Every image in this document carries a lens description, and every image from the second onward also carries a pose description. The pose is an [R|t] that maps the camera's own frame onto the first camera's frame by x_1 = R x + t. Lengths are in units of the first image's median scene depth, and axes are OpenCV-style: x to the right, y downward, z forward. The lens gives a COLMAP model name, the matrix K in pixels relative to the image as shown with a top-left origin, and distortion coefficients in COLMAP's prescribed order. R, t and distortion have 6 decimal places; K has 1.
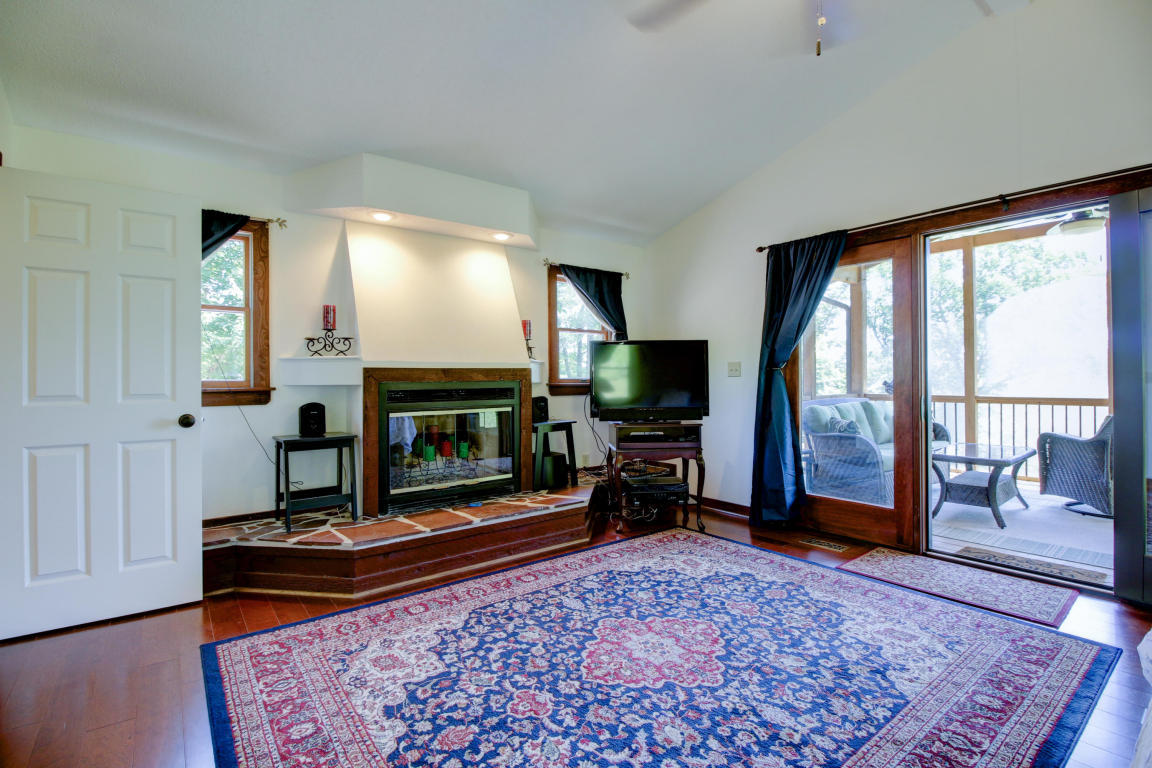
lens RADIAL K [[523.5, 0, 576.1], [0, 523.5, 377.3], [0, 0, 1]] dist [-0.002213, -0.011224]
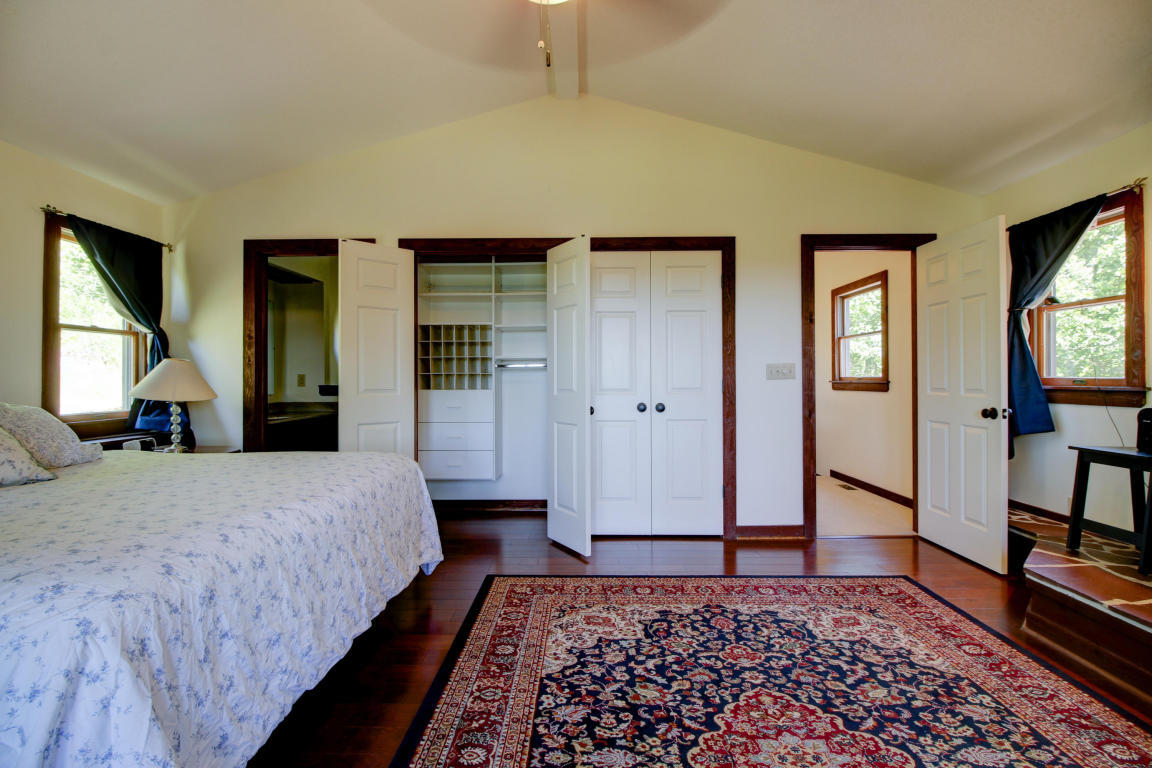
lens RADIAL K [[523.5, 0, 576.1], [0, 523.5, 377.3], [0, 0, 1]] dist [-0.002213, -0.011224]
pose [[-0.612736, 0.007114, -0.790256, 0.964528], [0.007860, 0.999965, 0.002907, -0.008624], [0.790249, -0.004430, -0.612770, 1.289330]]
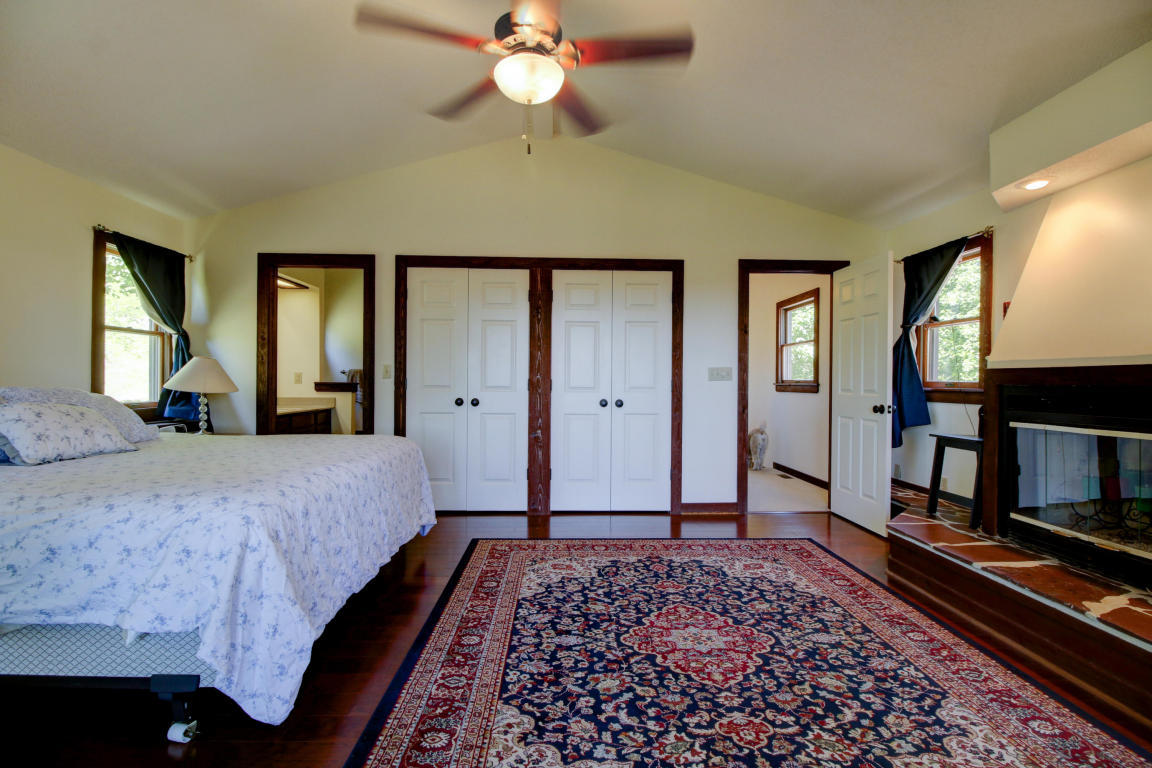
lens RADIAL K [[523.5, 0, 576.1], [0, 523.5, 377.3], [0, 0, 1]] dist [-0.002213, -0.011224]
pose [[-0.572627, -0.002616, -0.819812, 1.229012], [-0.003737, 0.999993, -0.000581, -0.000436], [0.819807, 0.002731, -0.572633, 1.504465]]
